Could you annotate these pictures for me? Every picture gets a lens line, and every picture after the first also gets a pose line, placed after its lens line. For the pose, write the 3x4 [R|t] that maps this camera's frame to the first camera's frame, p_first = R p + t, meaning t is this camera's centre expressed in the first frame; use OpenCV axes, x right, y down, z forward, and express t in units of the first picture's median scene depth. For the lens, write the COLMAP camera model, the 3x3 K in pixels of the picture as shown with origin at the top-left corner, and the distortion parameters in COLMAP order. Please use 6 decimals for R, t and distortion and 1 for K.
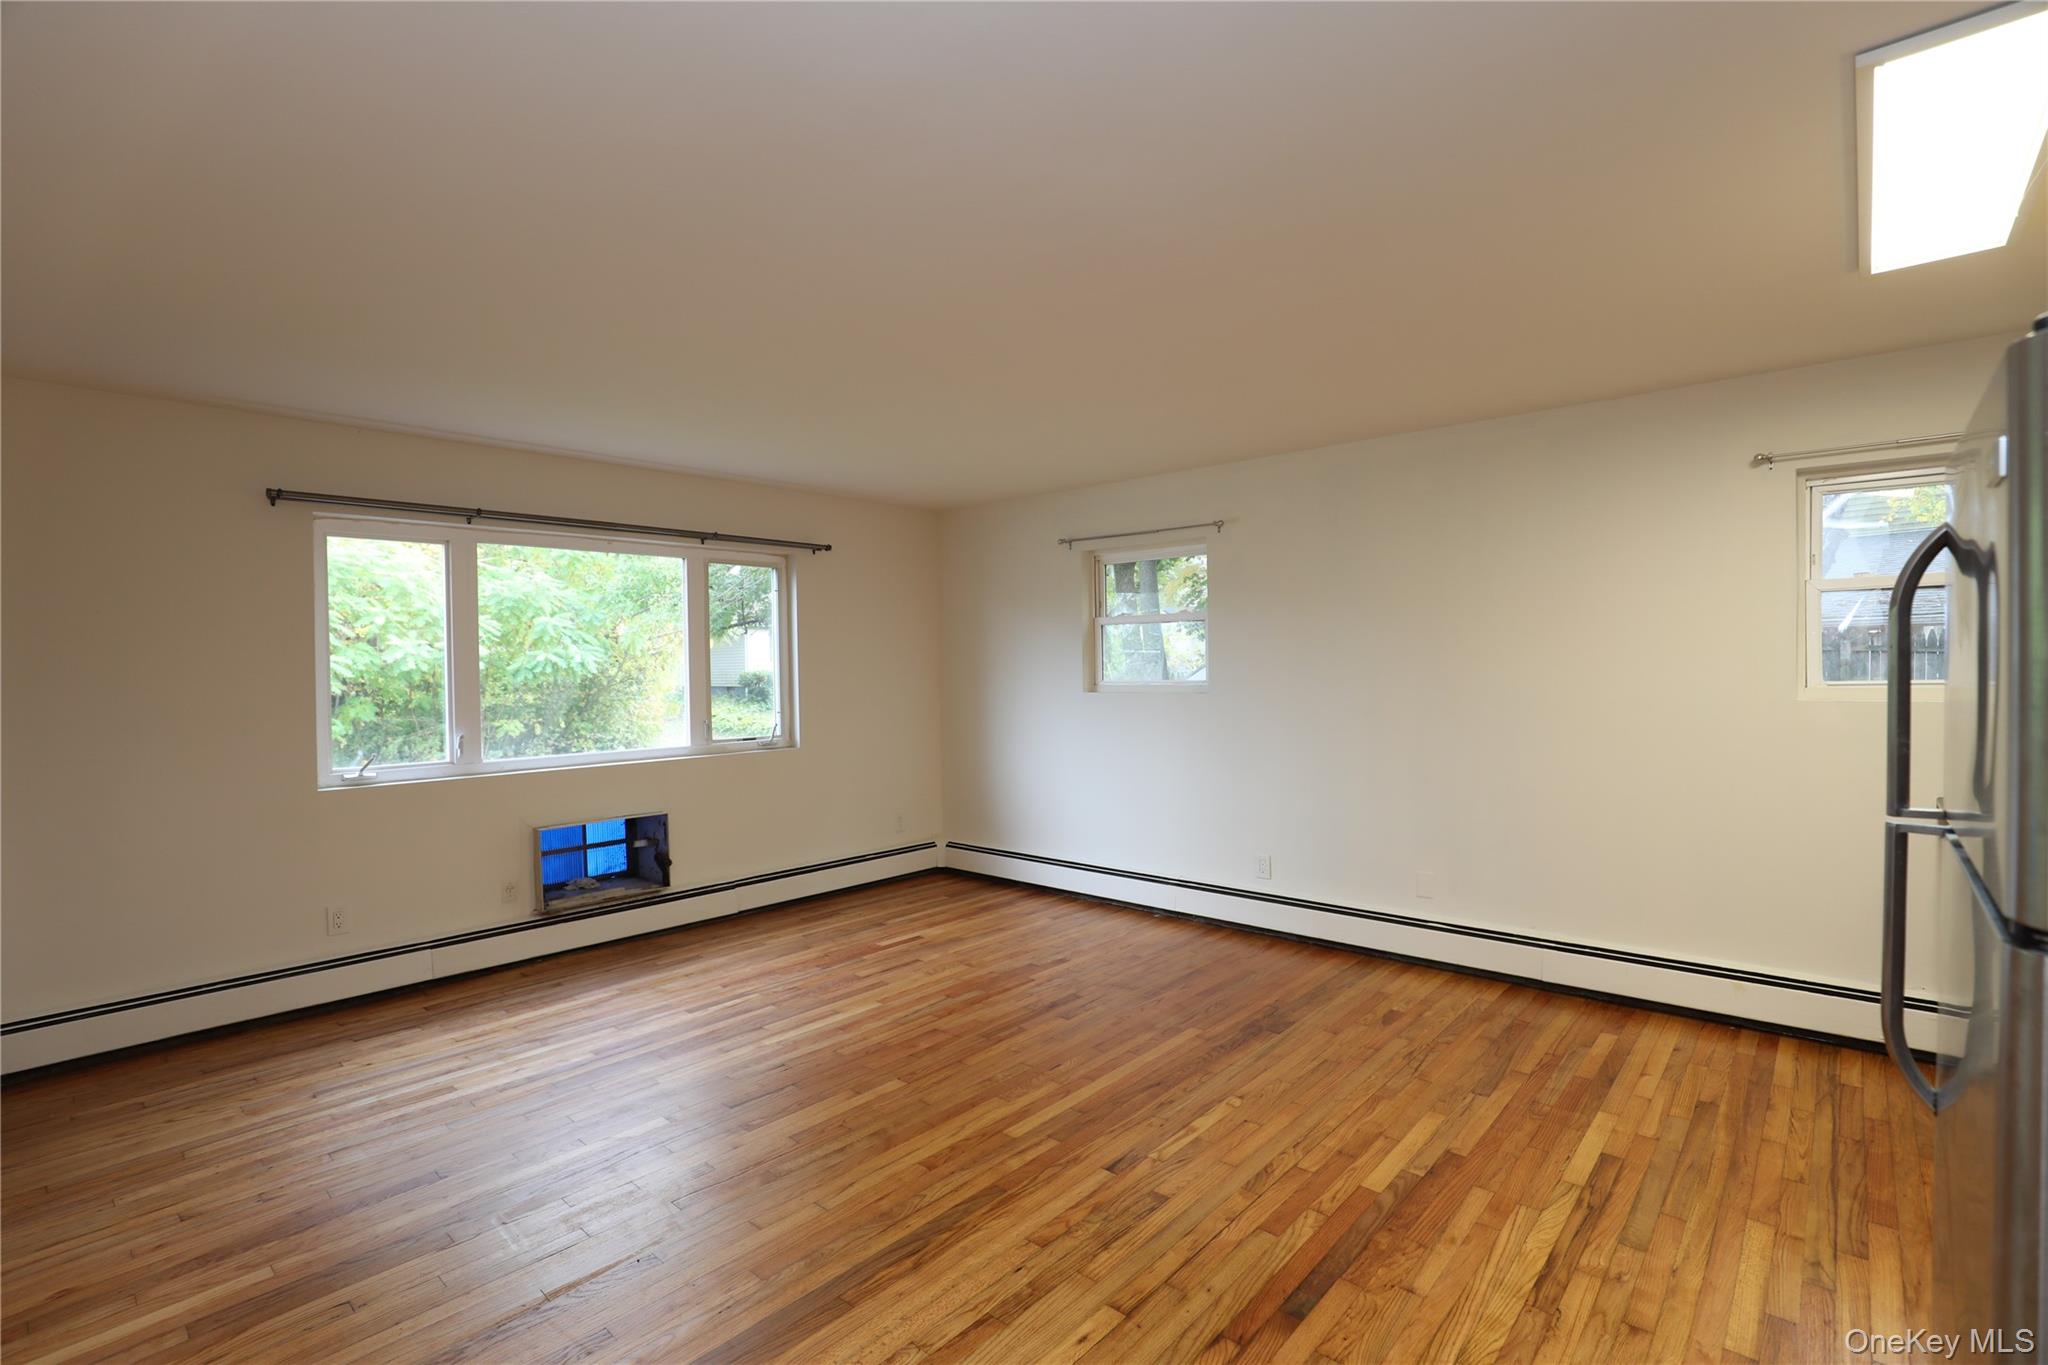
lens RADIAL K [[936.5, 0, 1020.4], [0, 936.5, 692.2], [0, 0, 1]] dist [-0.020639, 0.001318]
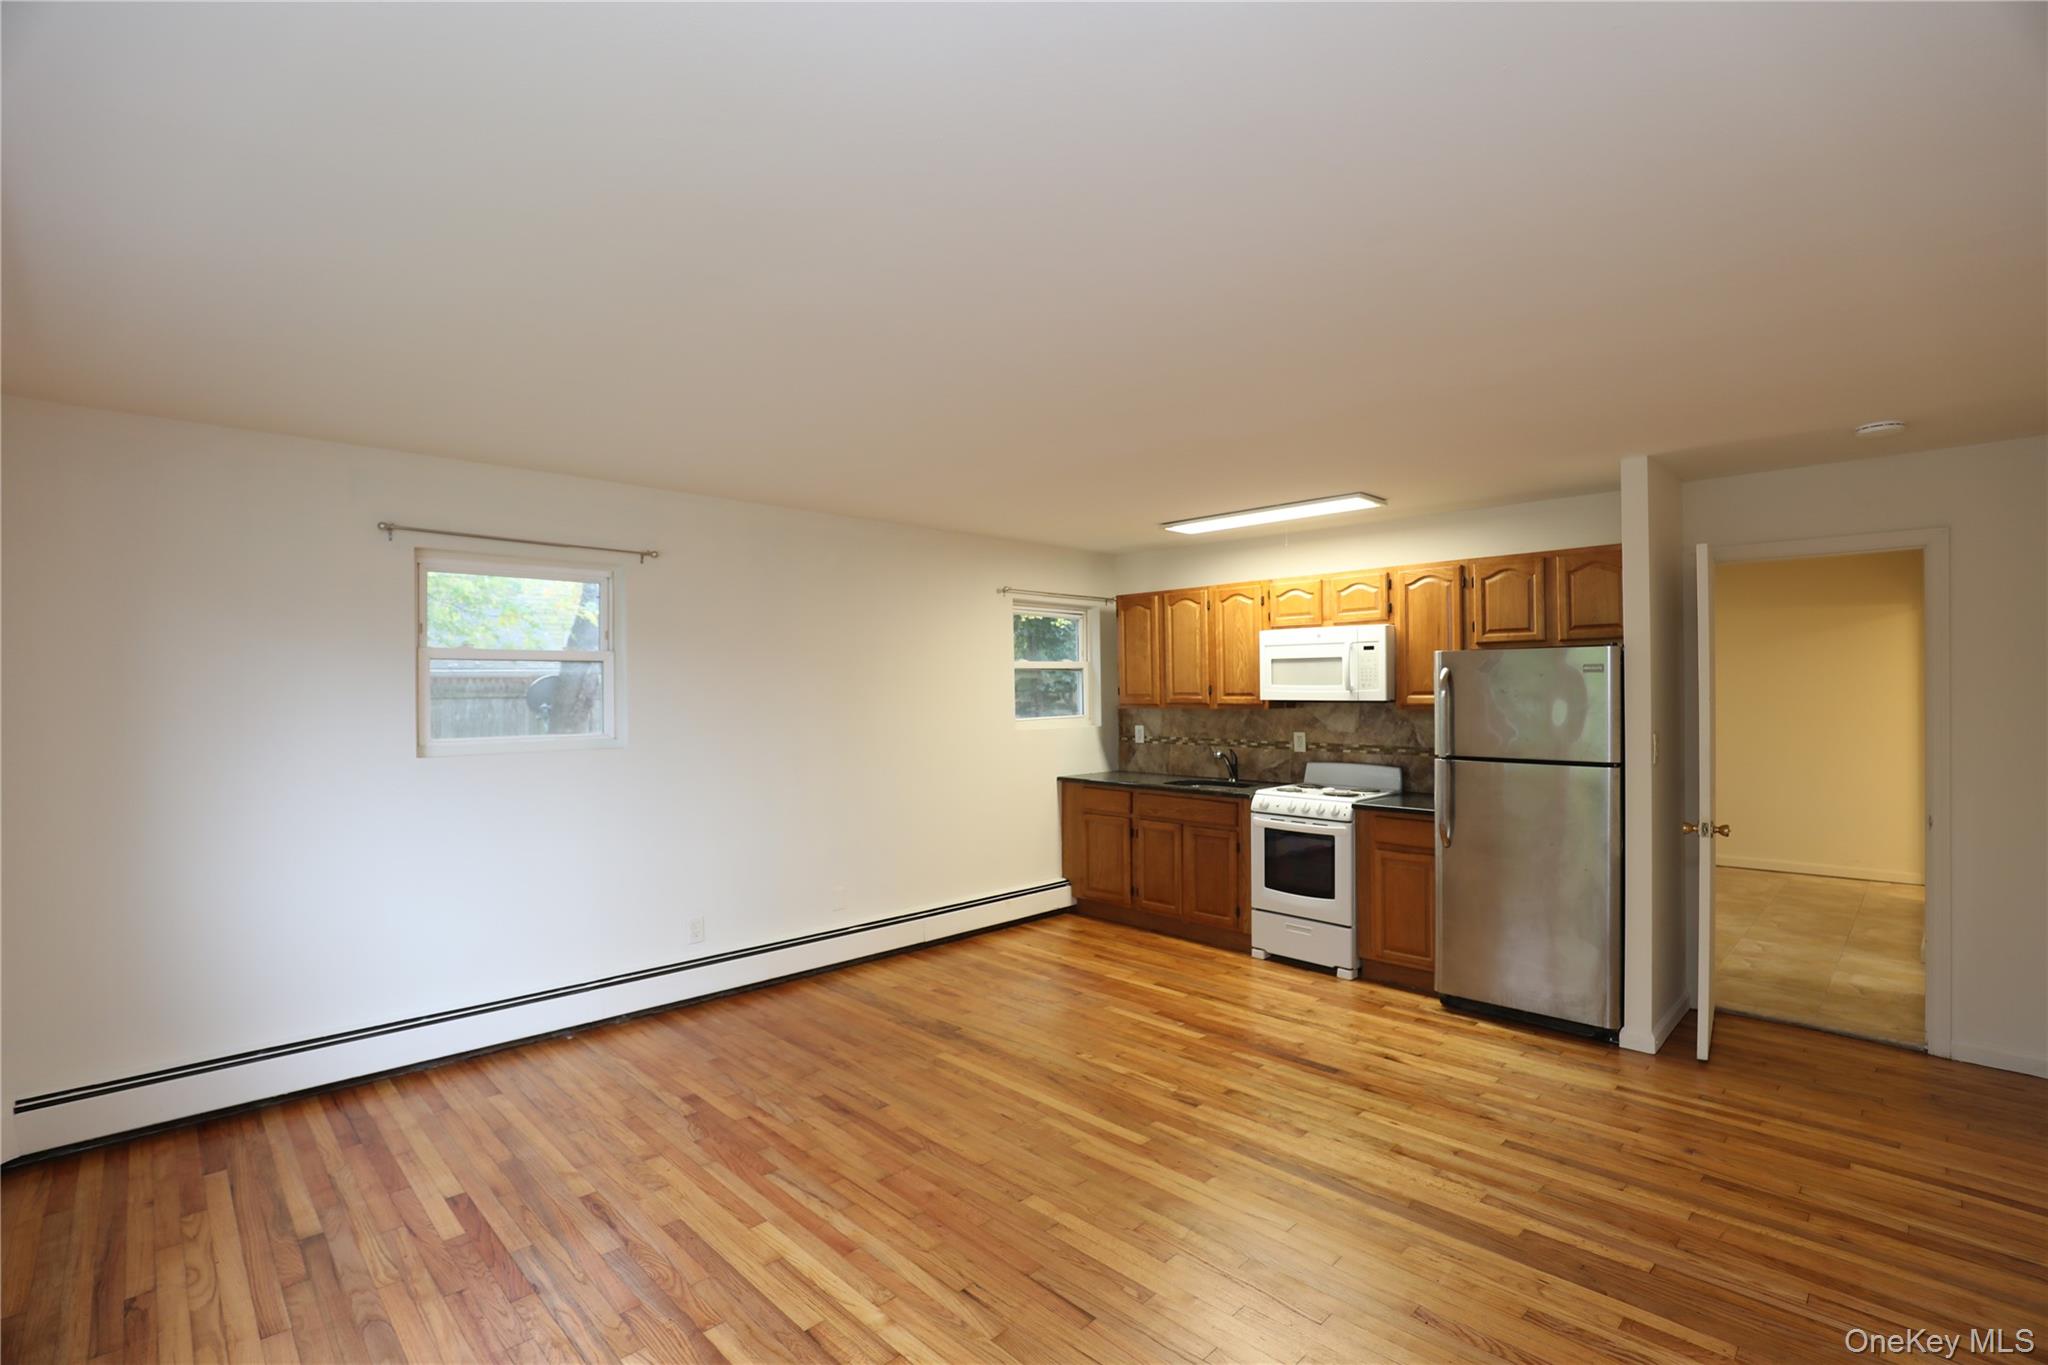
lens RADIAL K [[936.5, 0, 1020.4], [0, 936.5, 692.2], [0, 0, 1]] dist [-0.020639, 0.001318]
pose [[0.068245, 0.008530, 0.997632, -0.869593], [0.031274, 0.999454, -0.010685, -0.040626], [-0.997178, 0.031929, 0.067941, 0.810027]]
